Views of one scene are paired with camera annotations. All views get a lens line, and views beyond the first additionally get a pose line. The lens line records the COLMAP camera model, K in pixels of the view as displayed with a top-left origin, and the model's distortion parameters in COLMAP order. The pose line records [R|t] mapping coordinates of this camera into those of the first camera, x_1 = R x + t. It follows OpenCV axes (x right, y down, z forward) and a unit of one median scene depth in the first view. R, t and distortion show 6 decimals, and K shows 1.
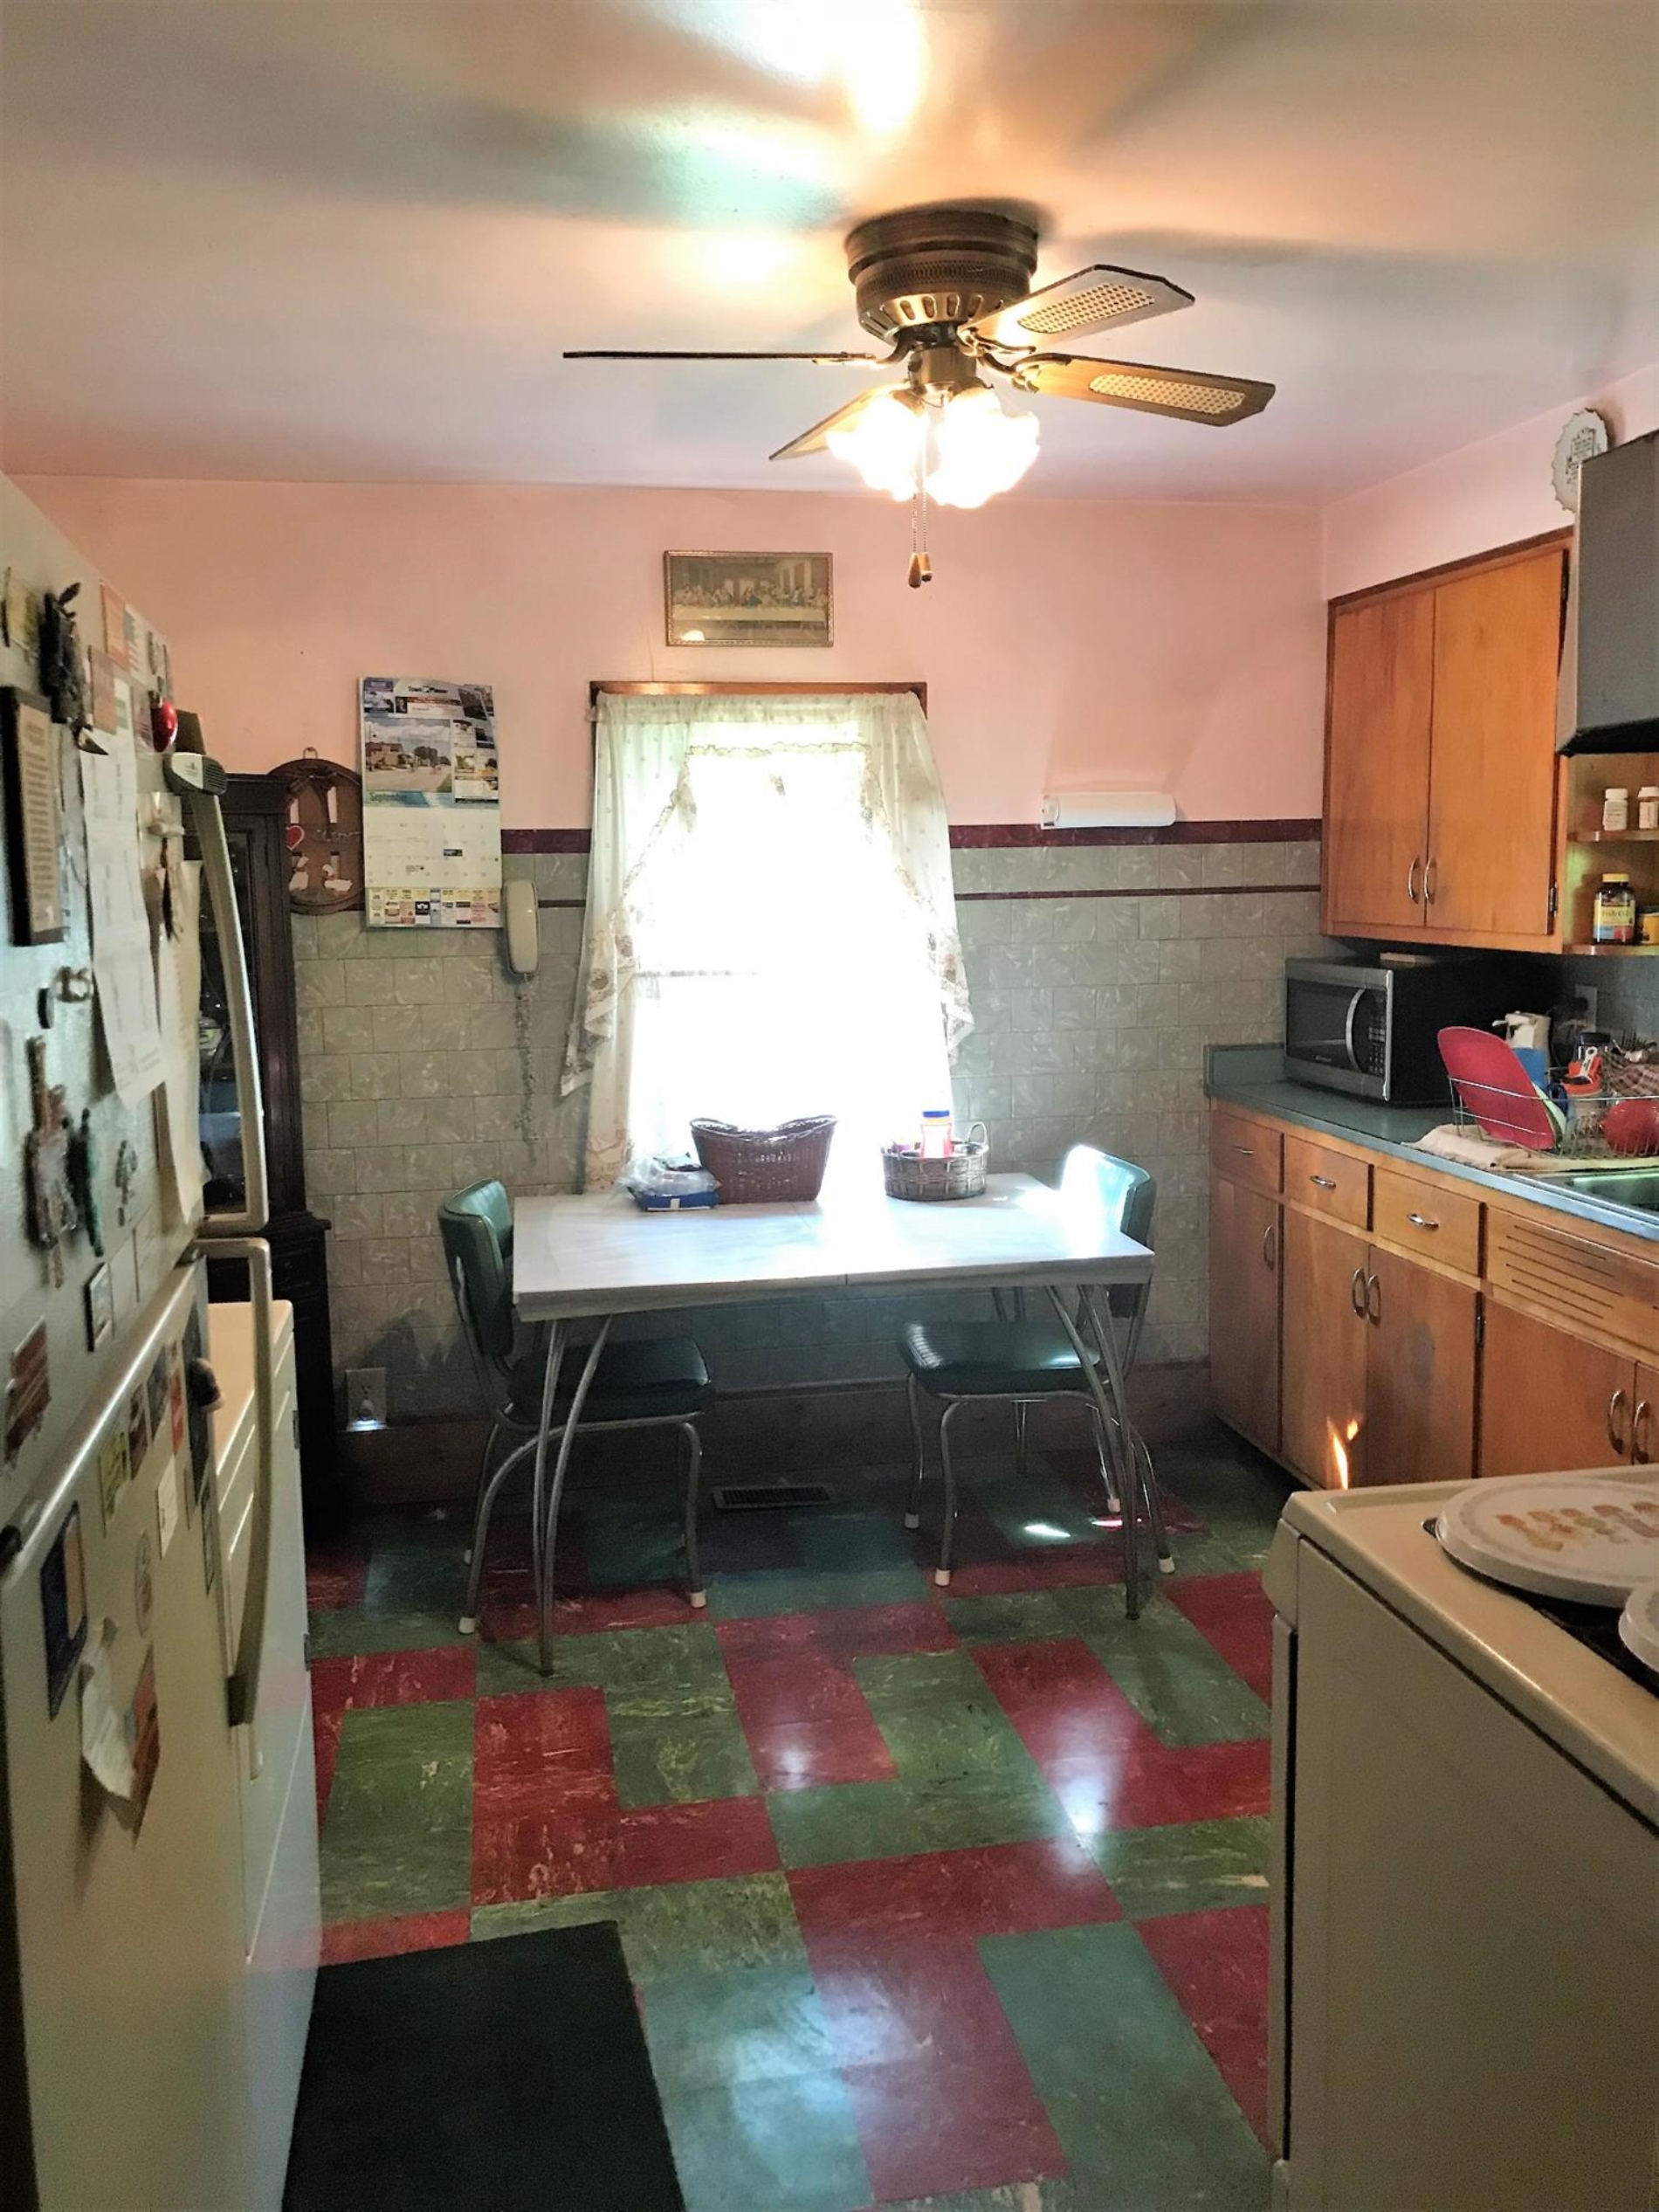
lens RADIAL K [[1828.5, 0, 840.6], [0, 1828.5, 1086.9], [0, 0, 1]] dist [0.045172, -0.108955]
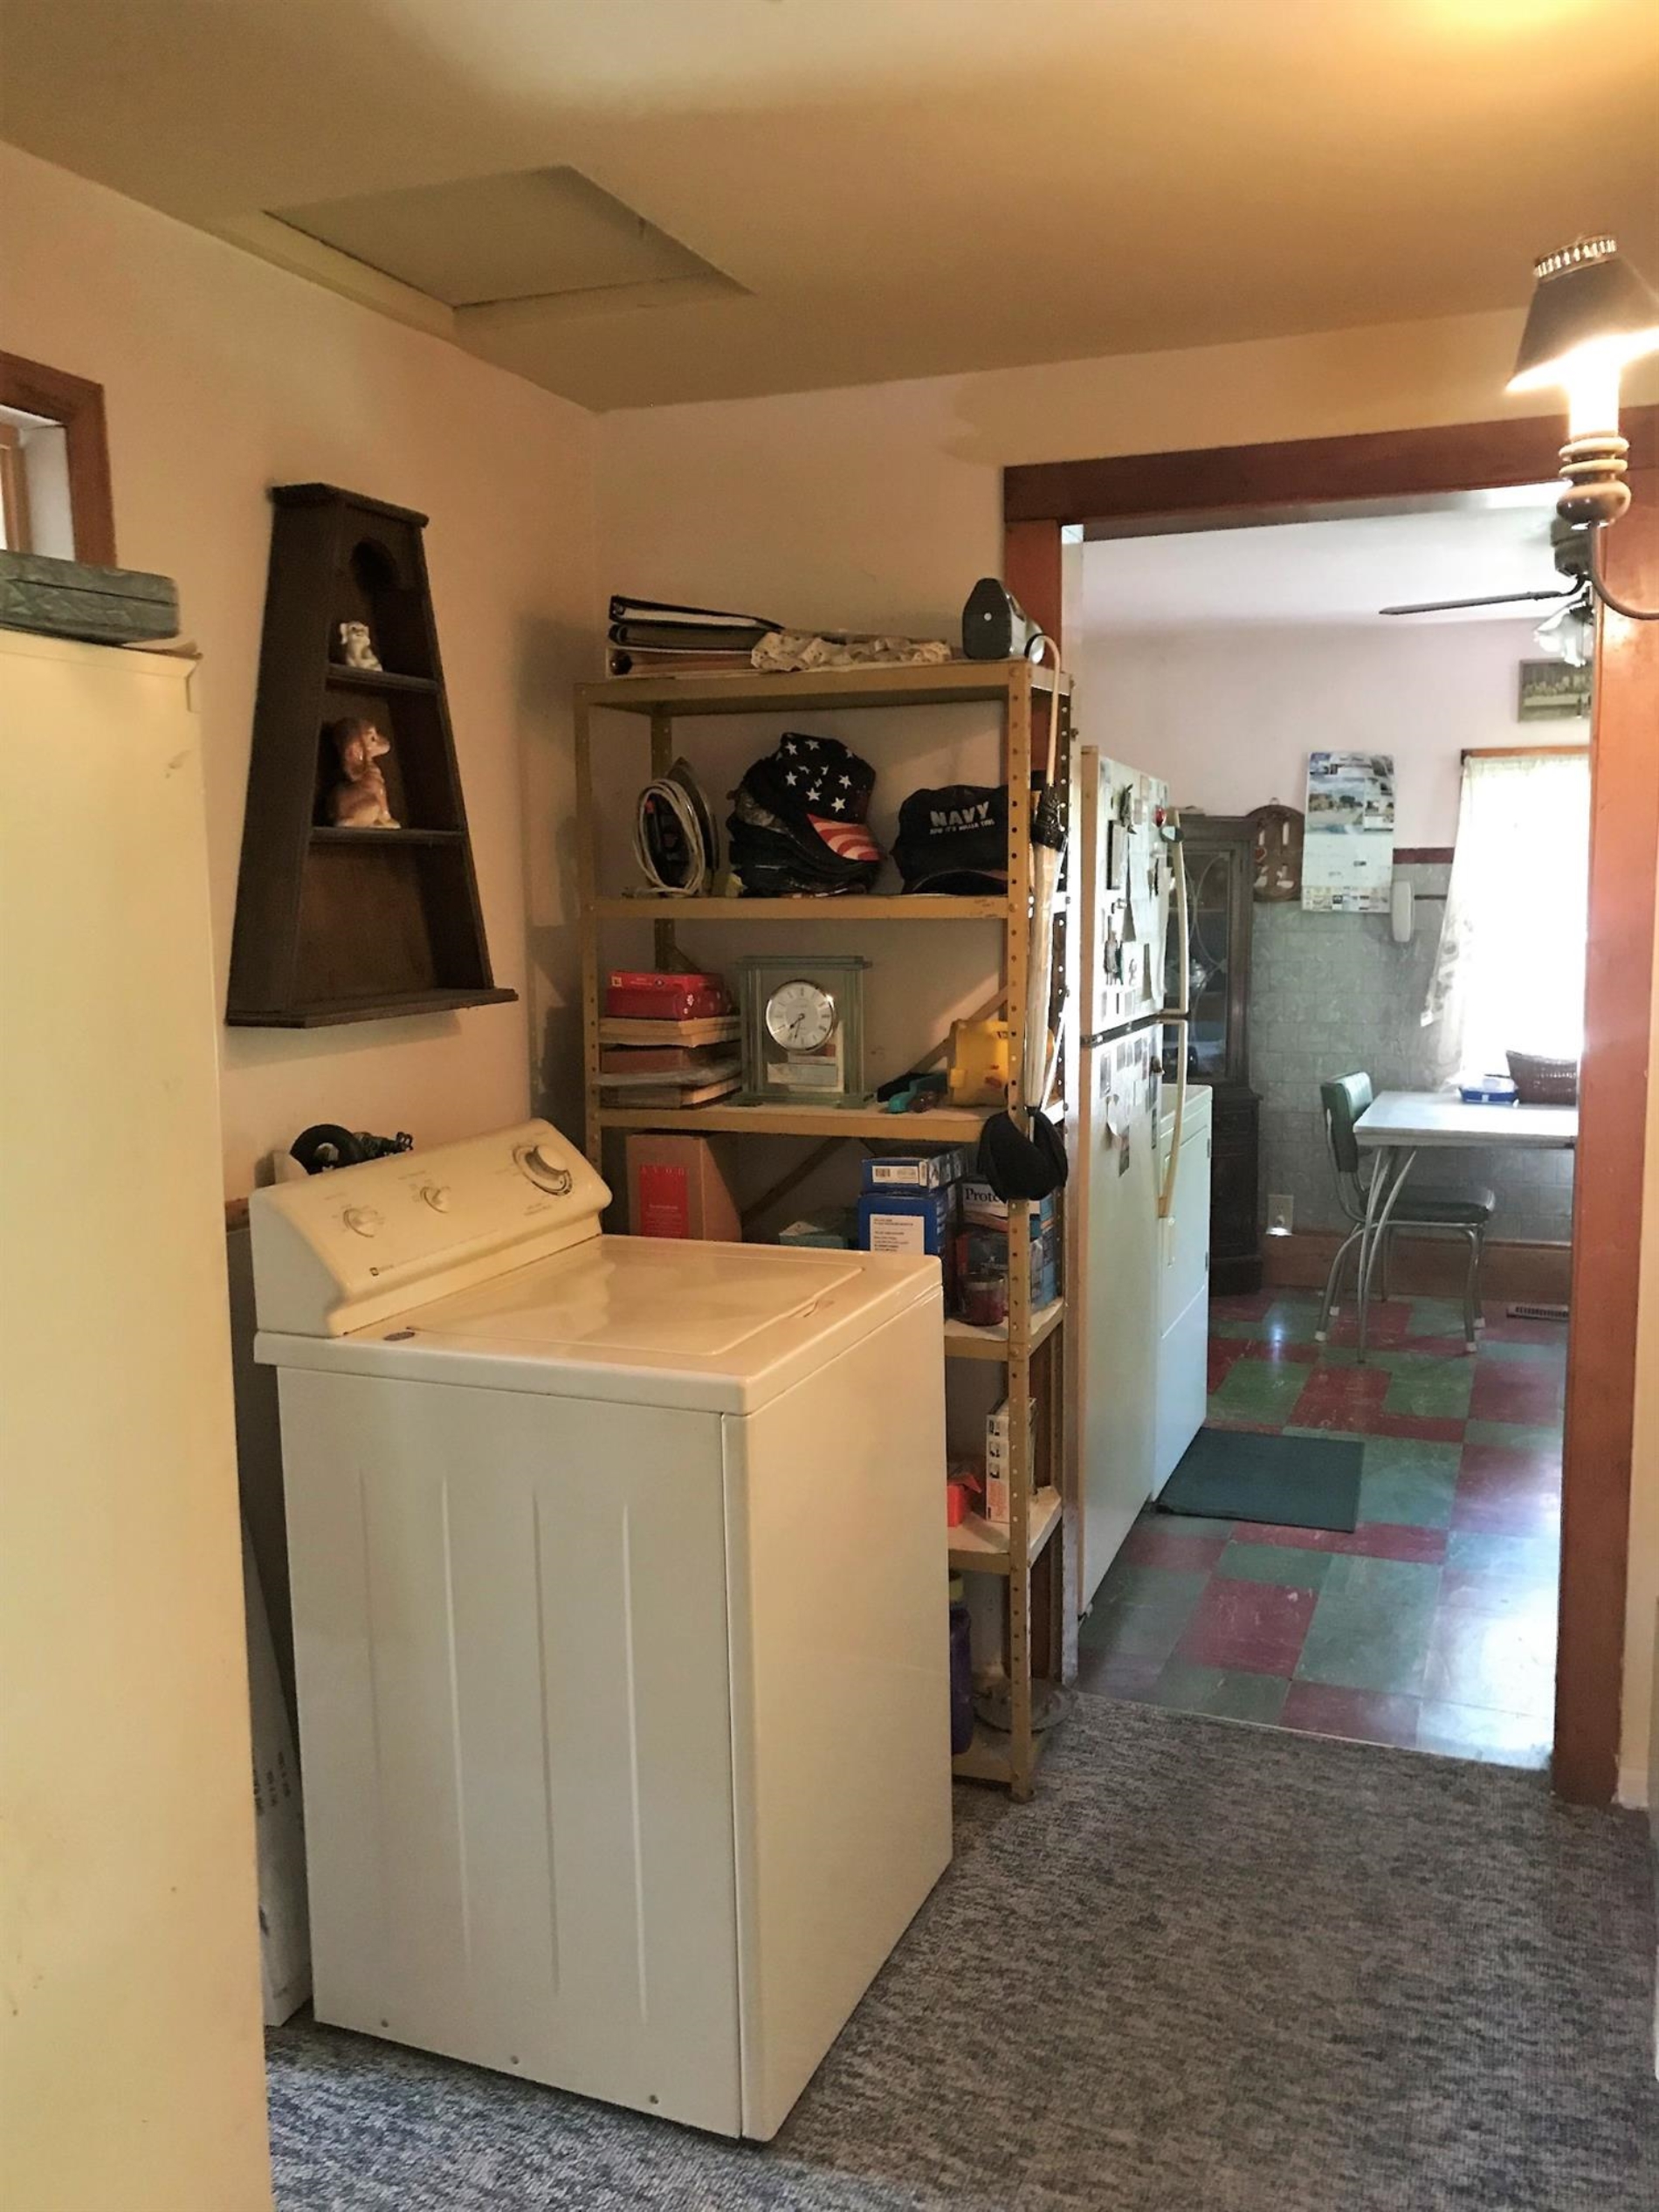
lens RADIAL K [[1828.5, 0, 838.7], [0, 1828.5, 1110.3], [0, 0, 1]] dist [0.045172, -0.108955]
pose [[0.850881, 0.073148, -0.520242, 0.234876], [-0.069368, 0.997232, 0.026760, 0.068554], [0.520759, 0.013318, 0.853600, -0.546697]]
